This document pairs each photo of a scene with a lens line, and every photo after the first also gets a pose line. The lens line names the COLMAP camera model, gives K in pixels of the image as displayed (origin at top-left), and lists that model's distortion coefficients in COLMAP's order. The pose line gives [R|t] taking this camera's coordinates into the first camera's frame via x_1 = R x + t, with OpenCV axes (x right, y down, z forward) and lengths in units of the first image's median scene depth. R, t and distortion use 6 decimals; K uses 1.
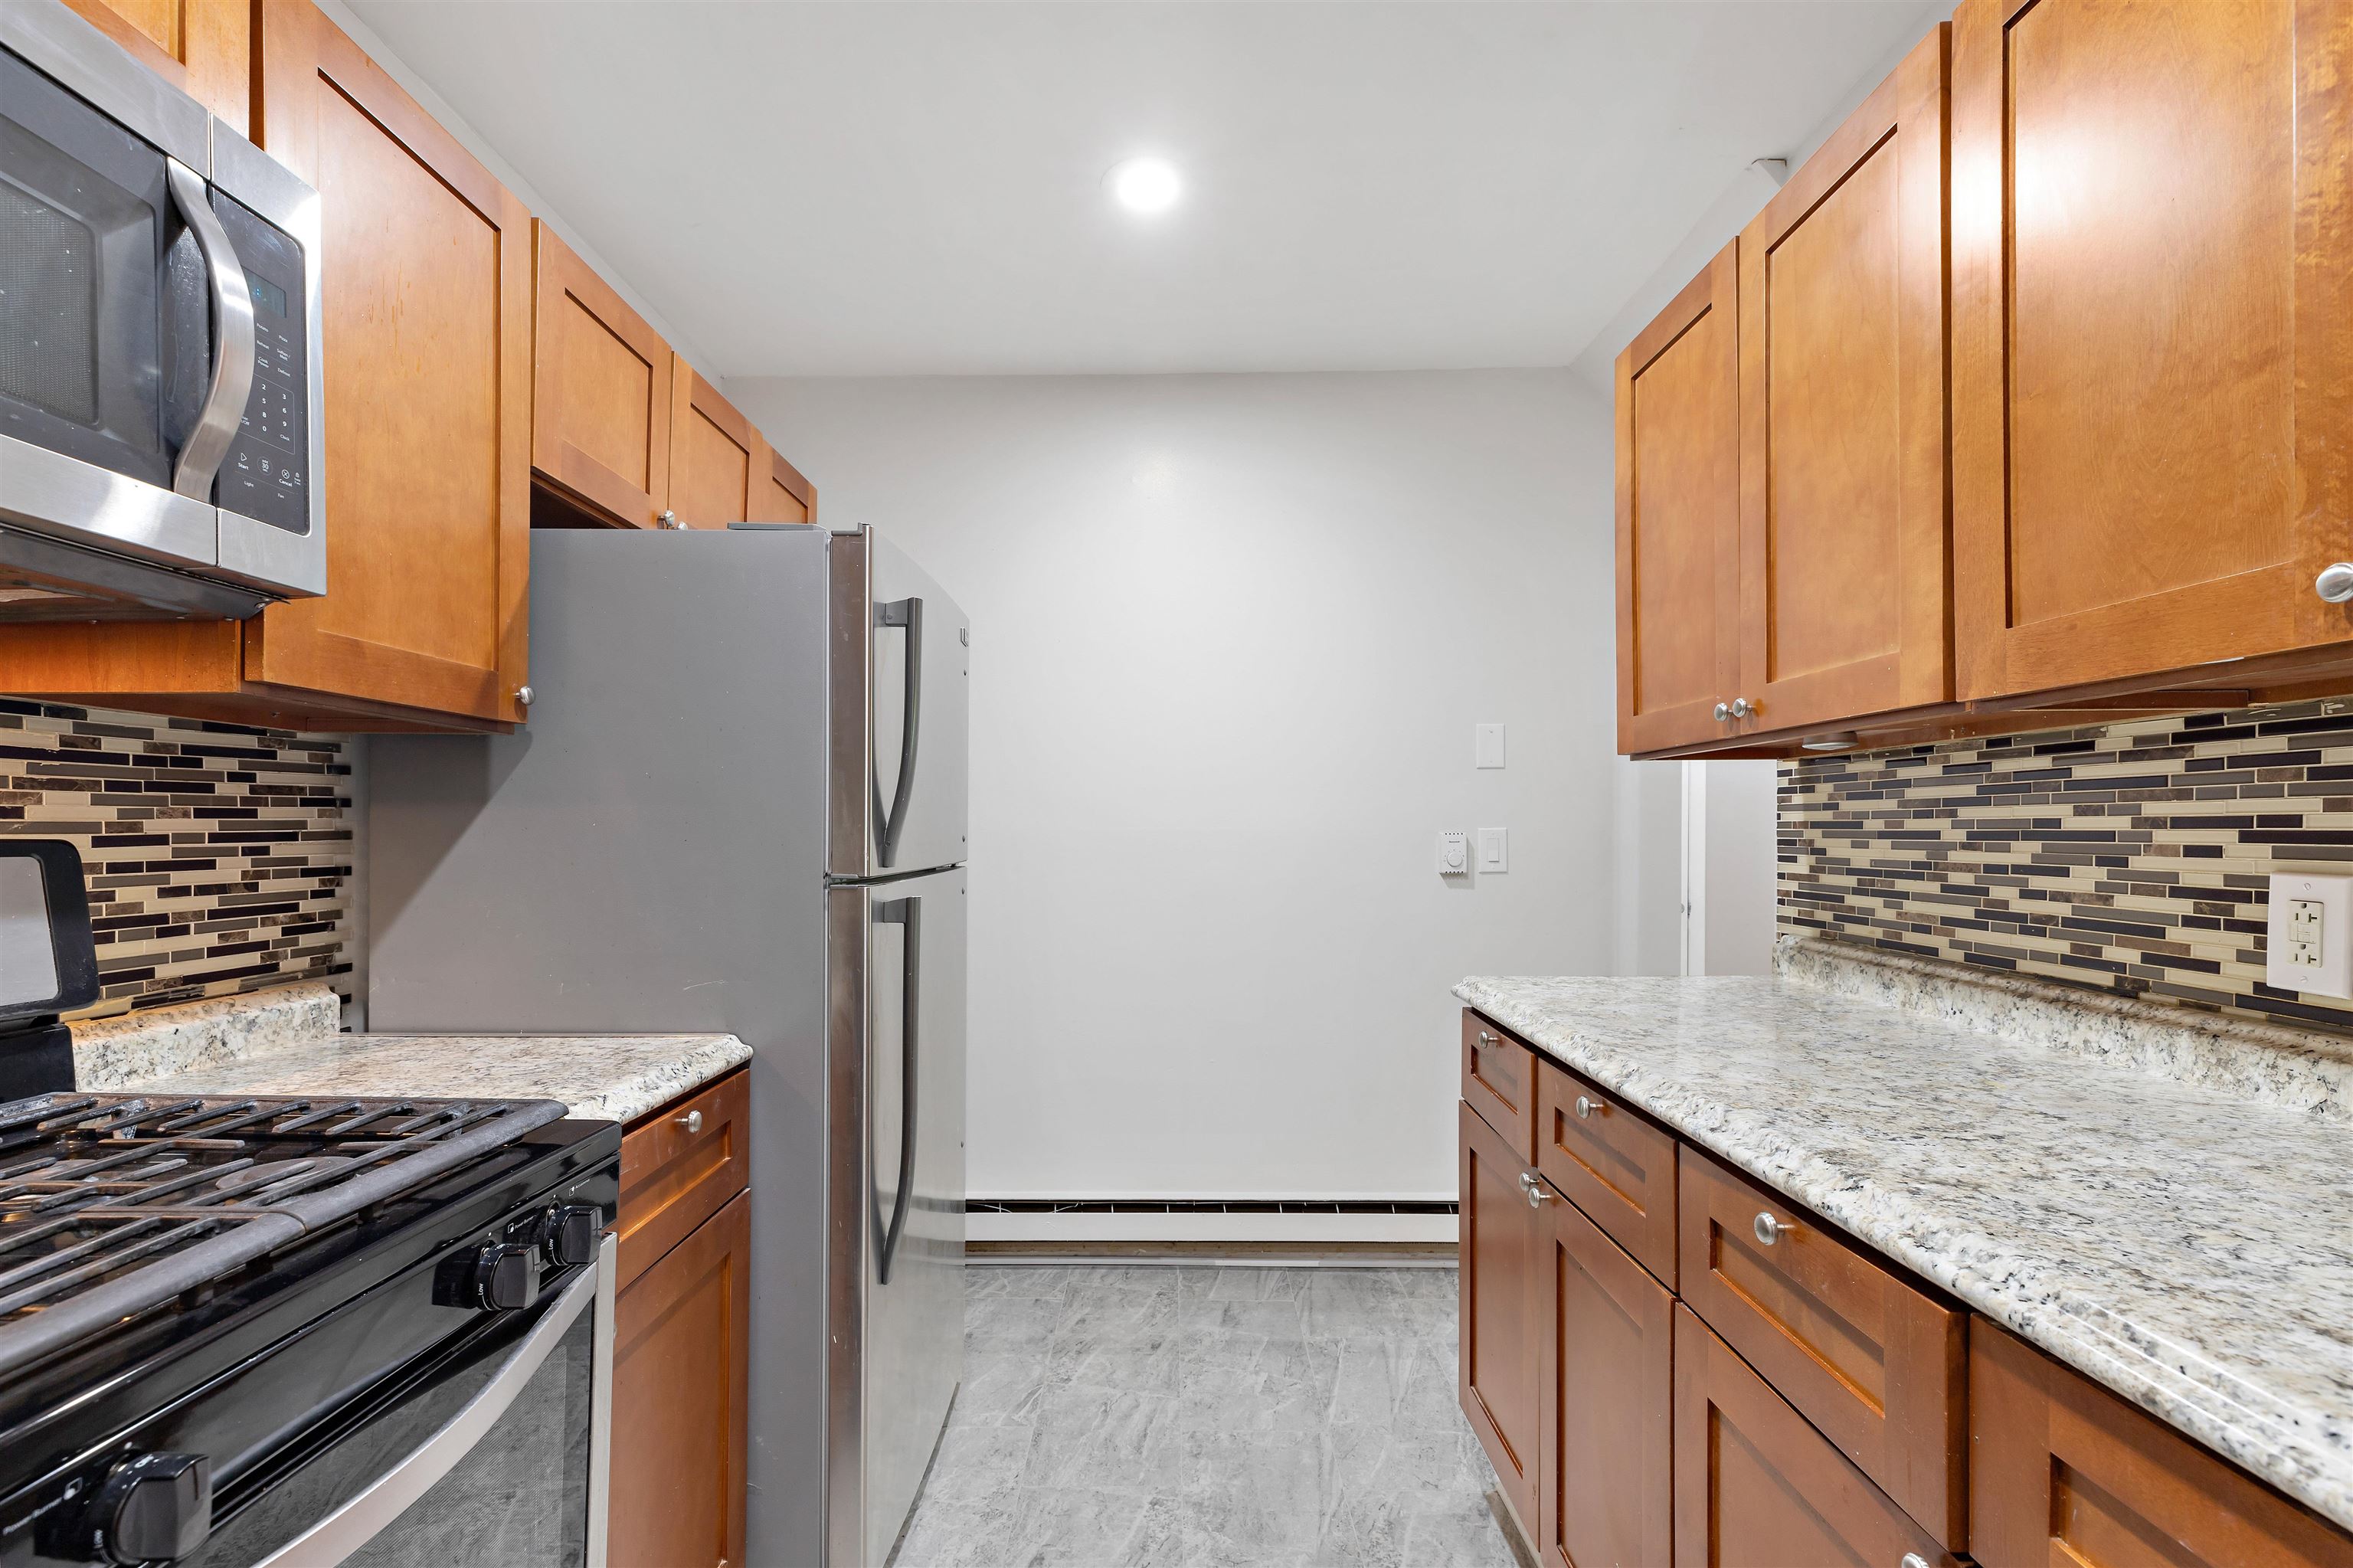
lens RADIAL K [[1047.8, 0, 1172.2], [0, 1047.8, 797.0], [0, 0, 1]] dist [0.001724, -0.000562]
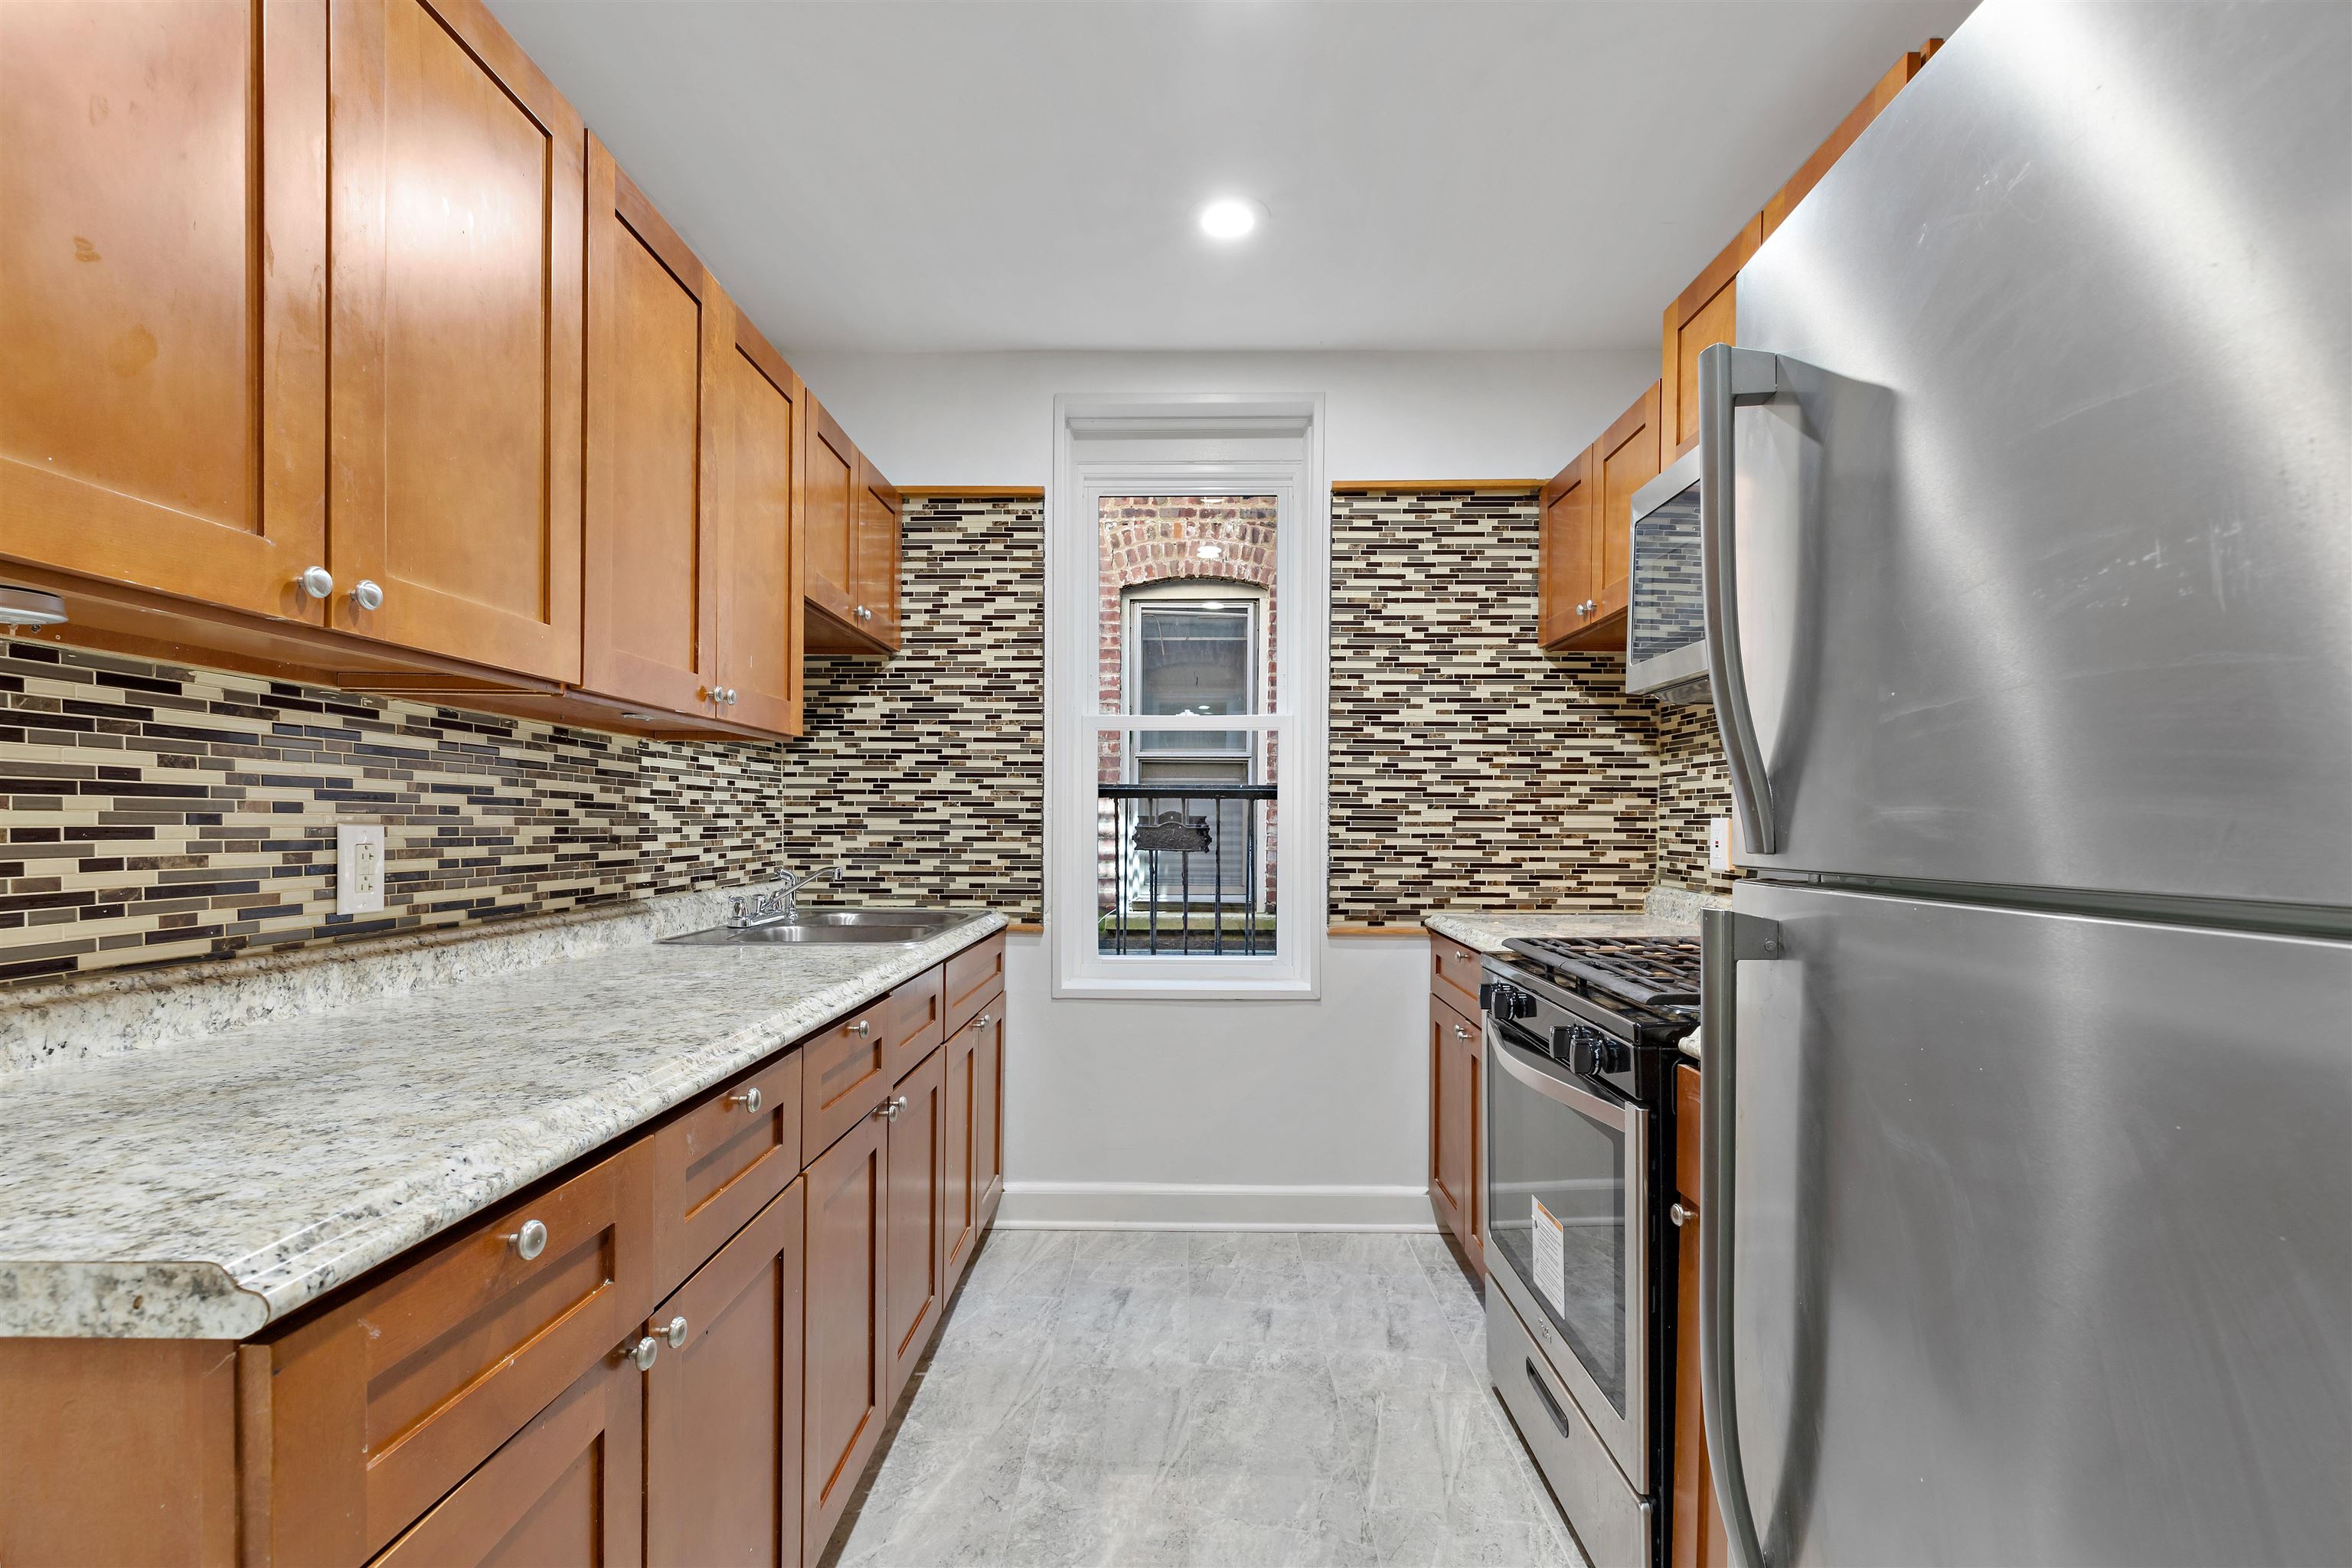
lens RADIAL K [[1070.7, 0, 1180.2], [0, 1070.7, 840.0], [0, 0, 1]] dist [0.001881, 0.000245]
pose [[-0.999886, -0.010061, 0.011224, 0.020992], [-0.010221, 0.999845, -0.014302, 0.077360], [-0.011078, -0.014416, -0.999835, 1.769416]]
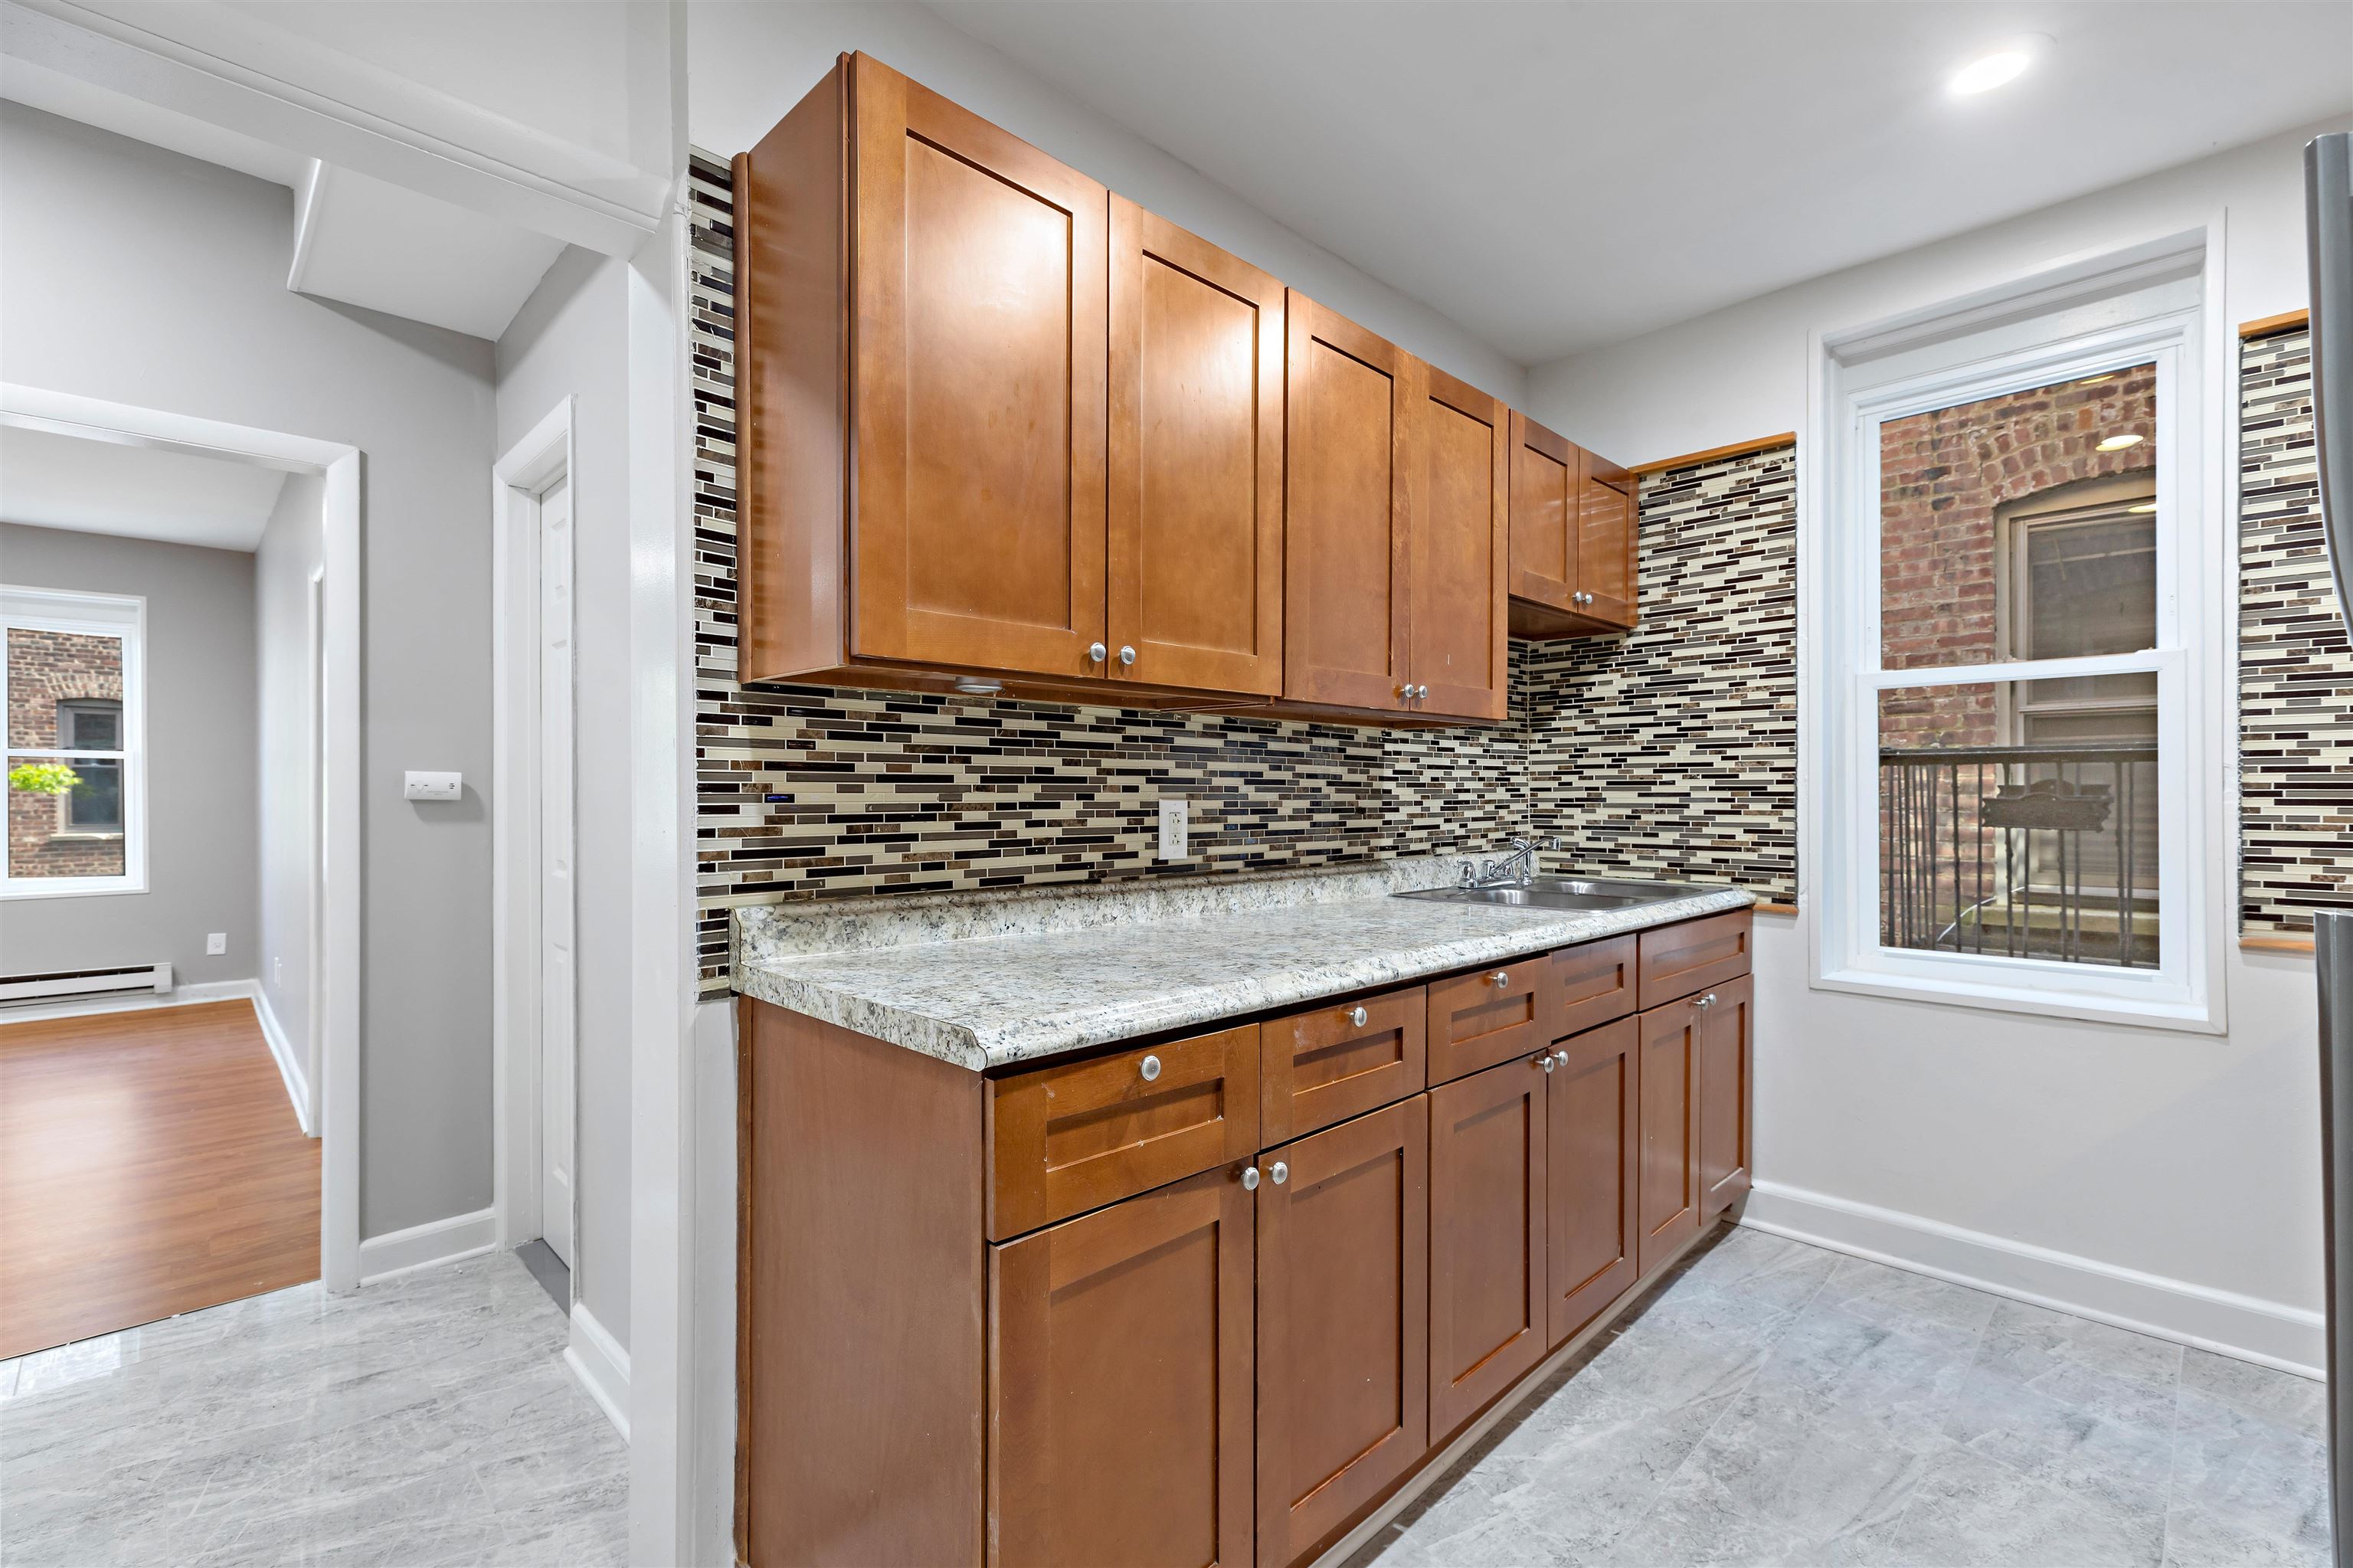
lens RADIAL K [[1047.8, 0, 1172.2], [0, 1047.8, 797.0], [0, 0, 1]] dist [0.001724, -0.000562]
pose [[-0.697915, -0.005692, 0.716158, -0.252080], [-0.023499, 0.999612, -0.014955, 0.074456], [-0.715795, -0.027266, -0.697778, 1.796088]]
